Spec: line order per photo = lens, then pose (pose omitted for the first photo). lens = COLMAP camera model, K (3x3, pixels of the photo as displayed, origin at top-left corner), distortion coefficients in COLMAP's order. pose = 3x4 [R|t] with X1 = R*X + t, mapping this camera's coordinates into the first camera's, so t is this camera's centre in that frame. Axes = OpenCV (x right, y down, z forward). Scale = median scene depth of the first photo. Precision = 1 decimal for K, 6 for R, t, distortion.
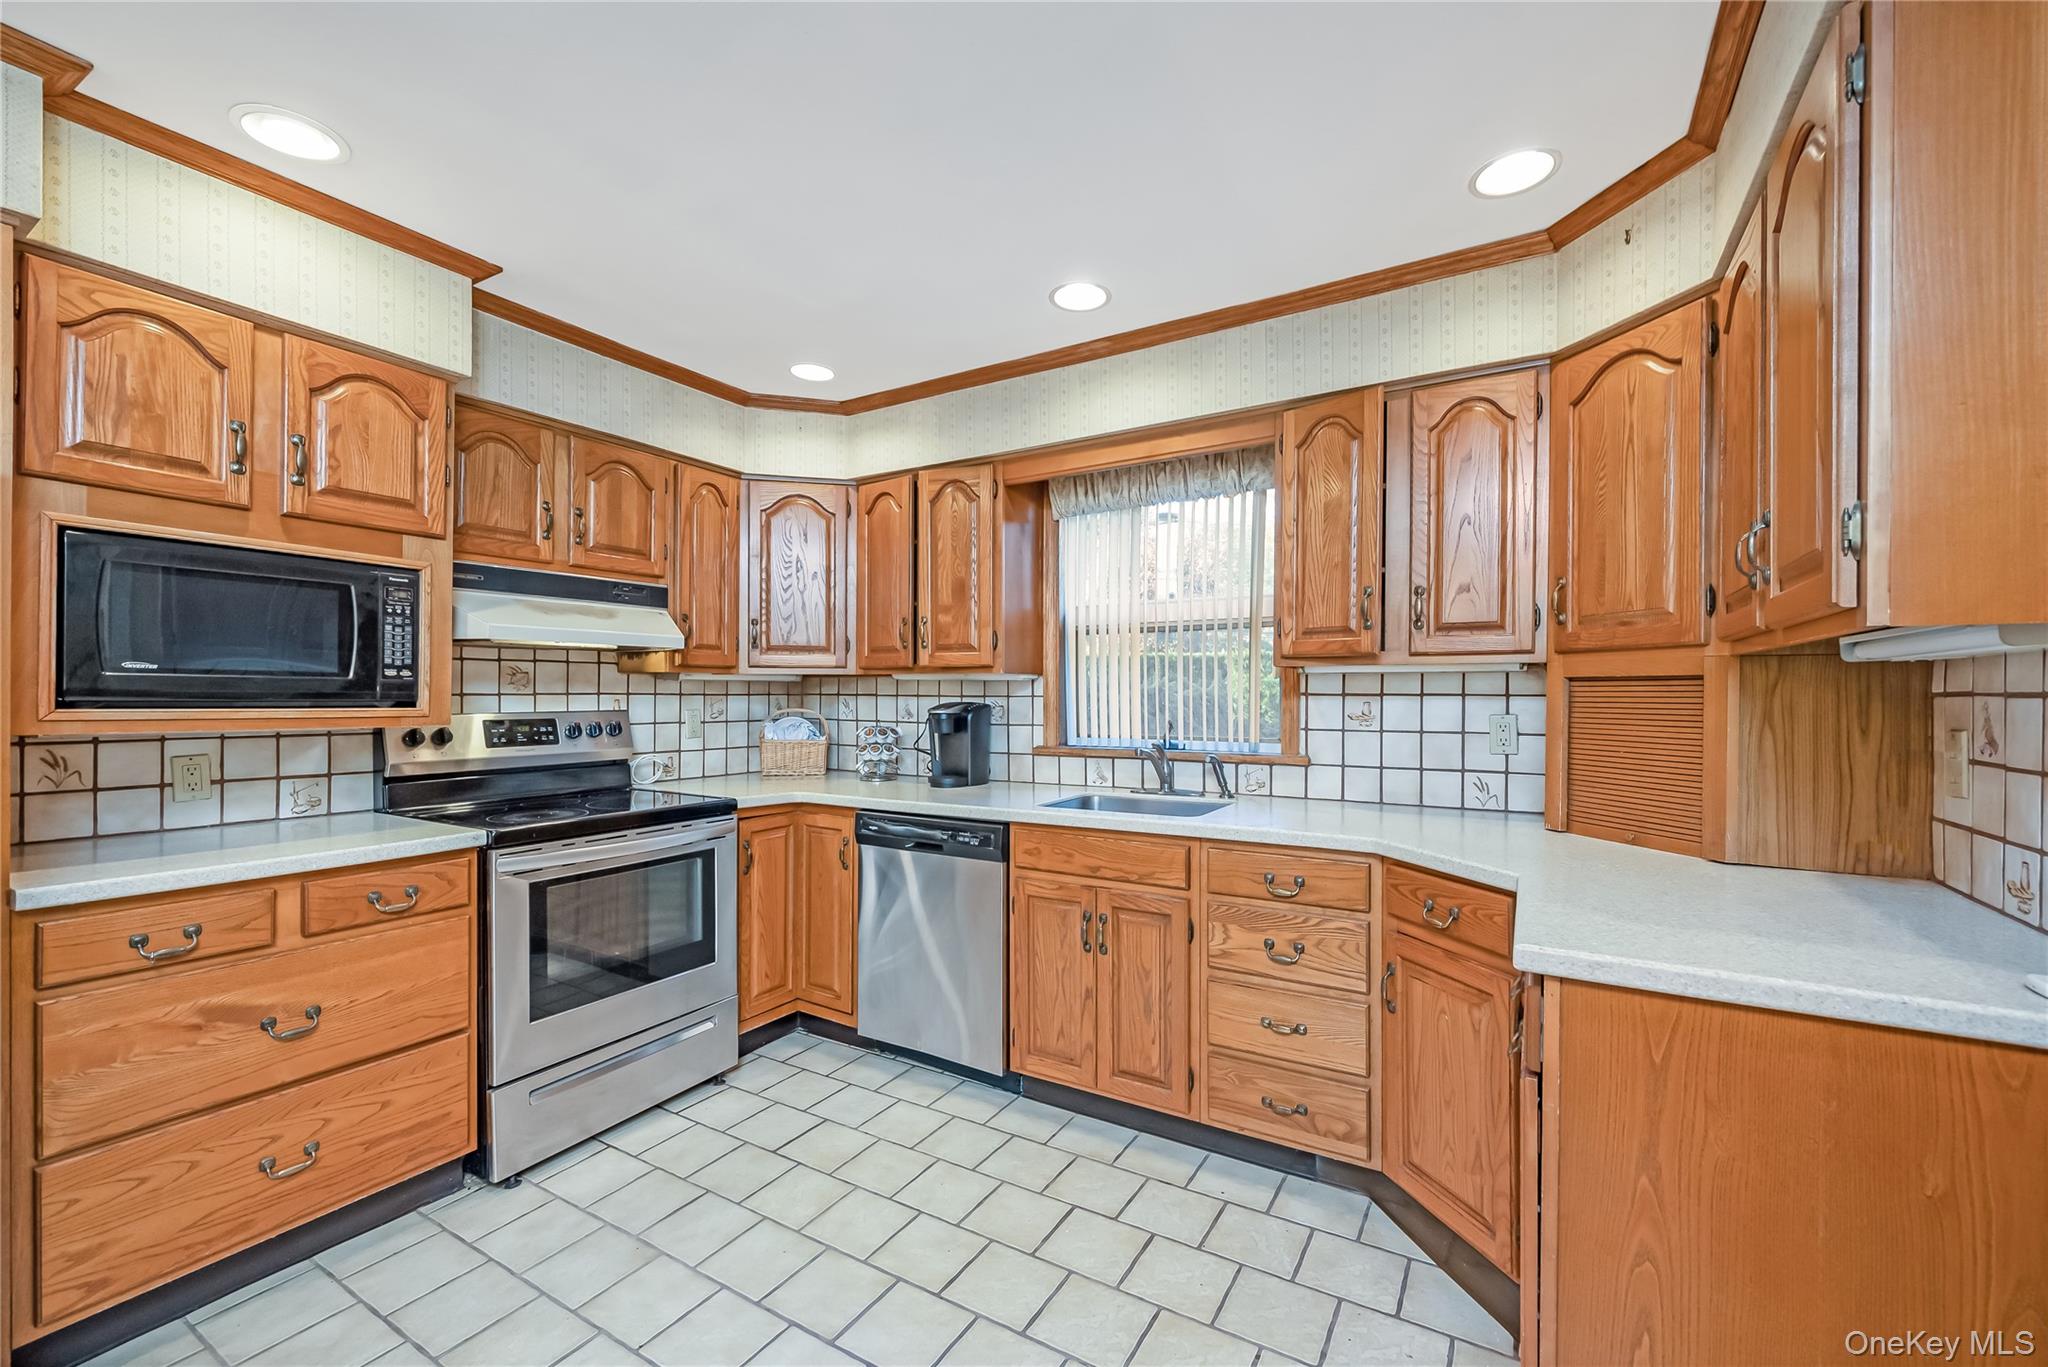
lens RADIAL K [[836.0, 0, 1026.3], [0, 836.0, 698.9], [0, 0, 1]] dist [-0.001768, -0.000044]
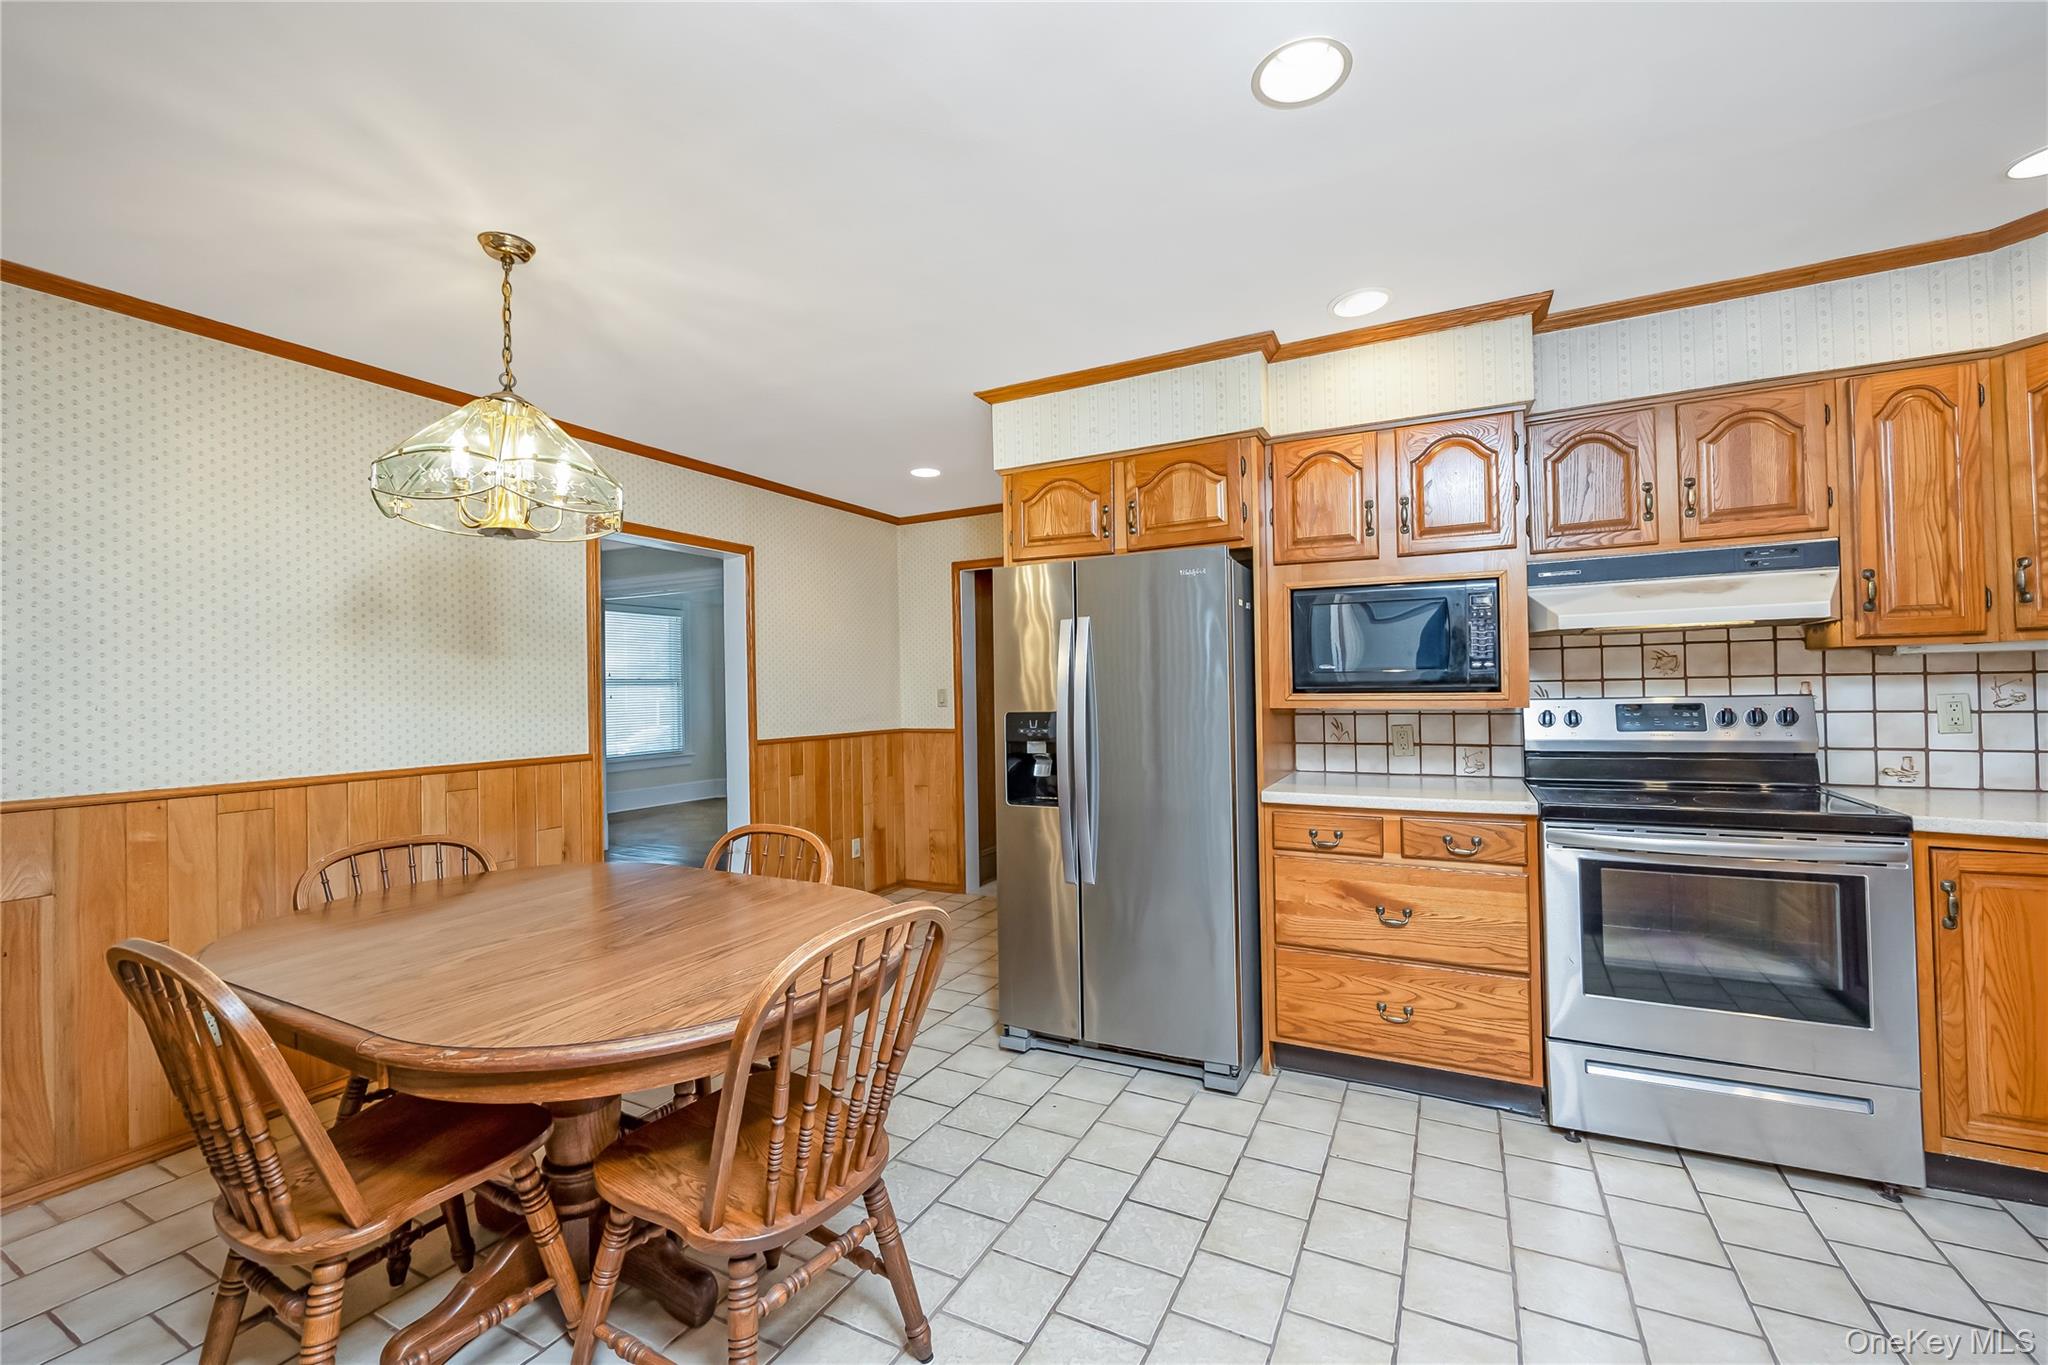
lens RADIAL K [[821.5, 0, 1032.3], [0, 821.5, 676.3], [0, 0, 1]] dist [-0.000926, -0.000227]
pose [[0.071587, -0.020470, -0.997224, 0.379849], [0.013294, 0.999720, -0.019567, 0.001457], [0.997346, -0.011856, 0.071839, 0.233422]]
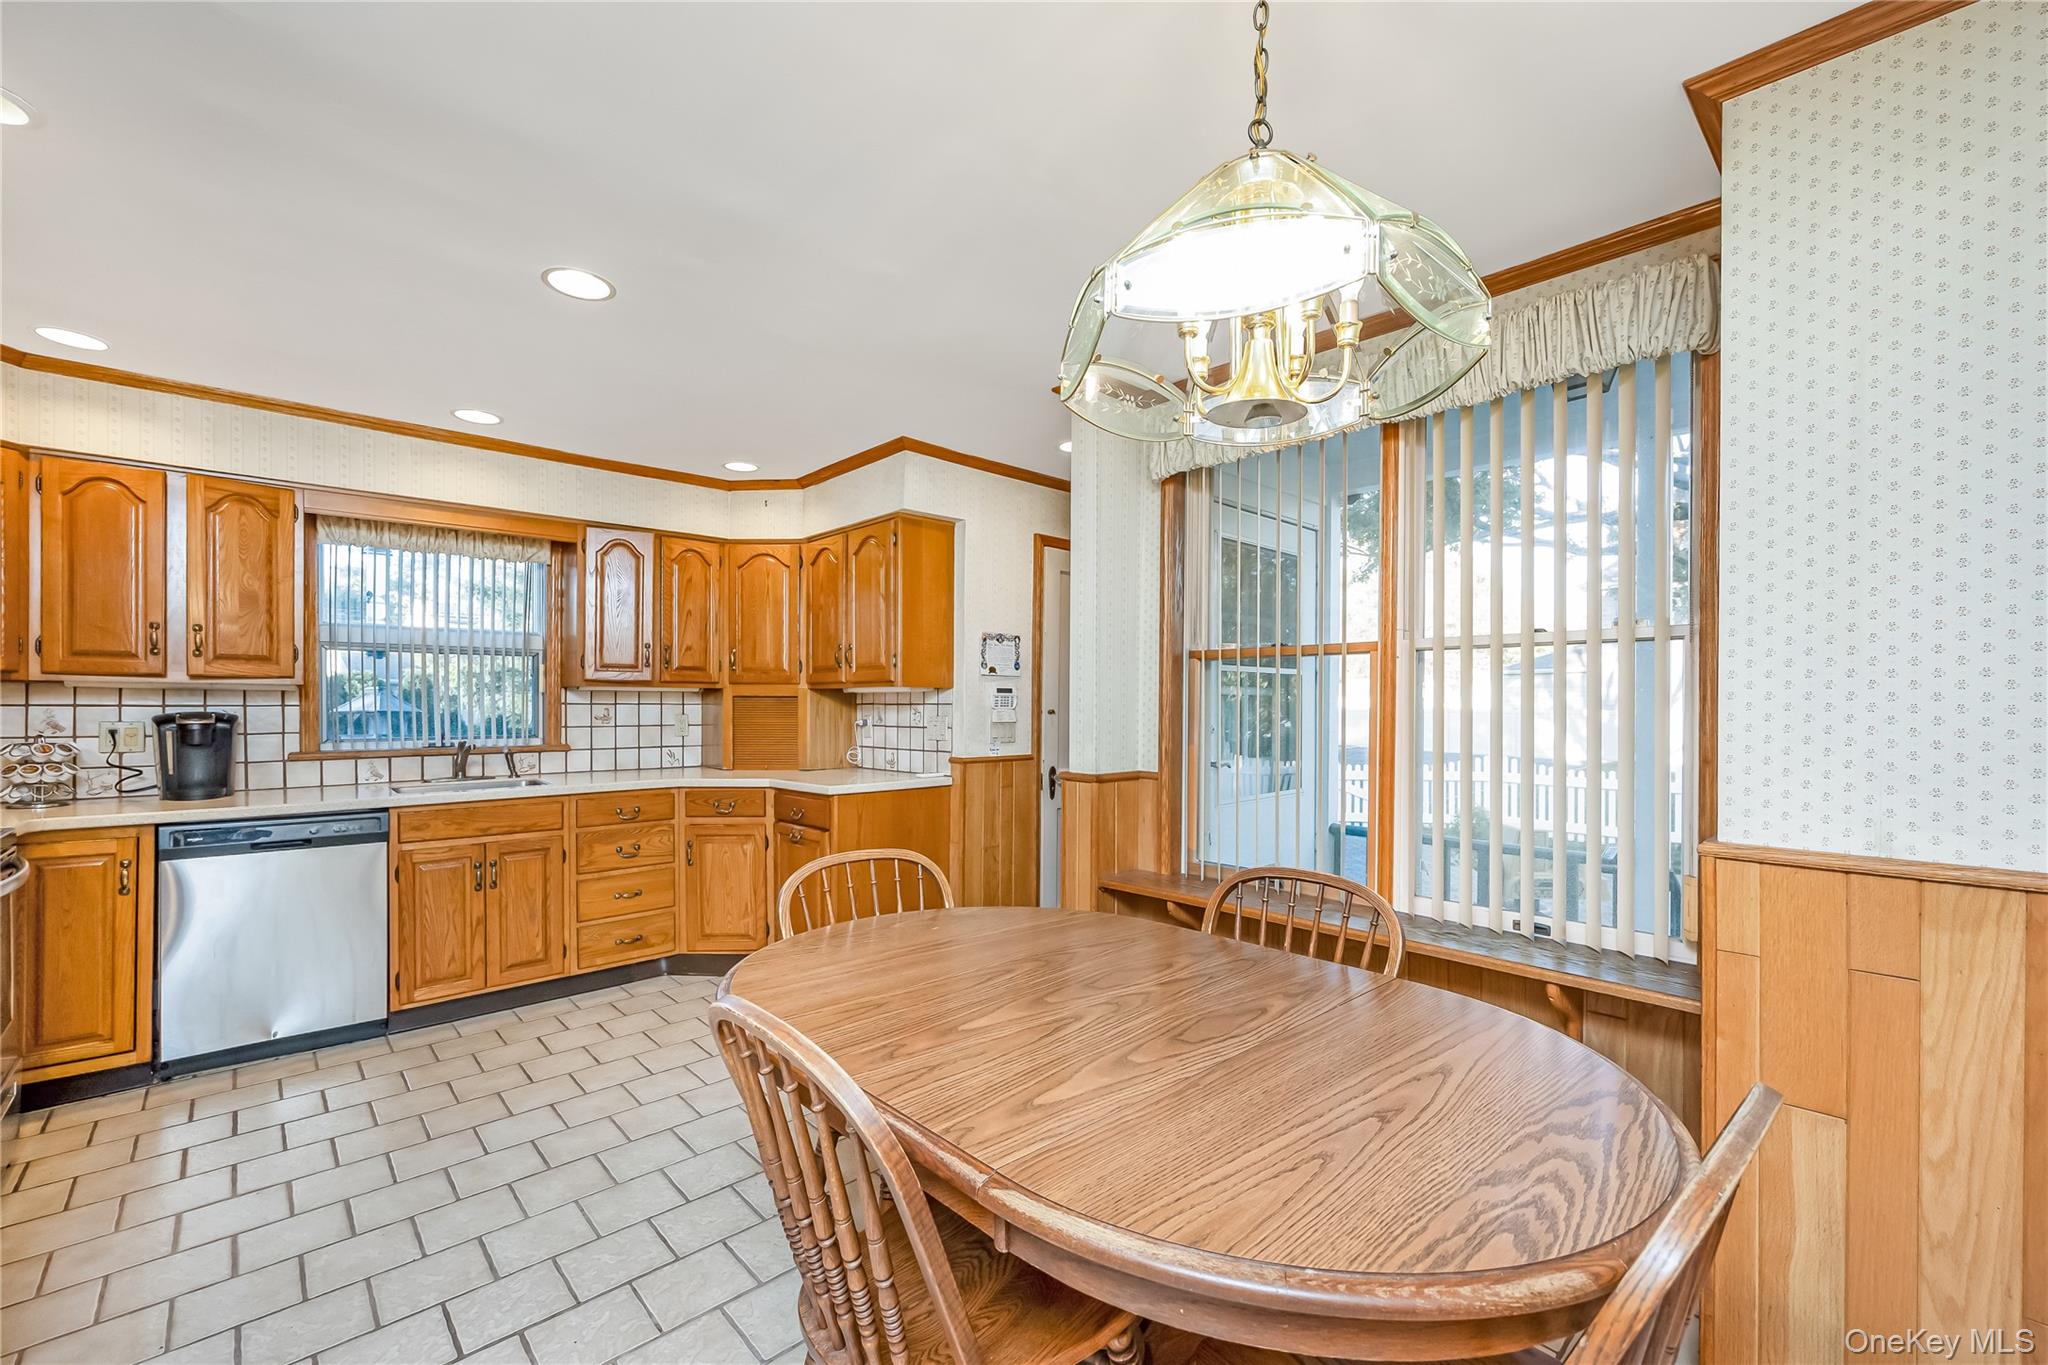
lens RADIAL K [[843.2, 0, 1029.5], [0, 843.2, 707.2], [0, 0, 1]] dist [-0.002619, -0.000181]
pose [[0.279665, -0.005042, 0.960084, -1.070571], [0.004454, 0.999982, 0.003954, -0.001834], [-0.960087, 0.003170, 0.279683, -0.276073]]
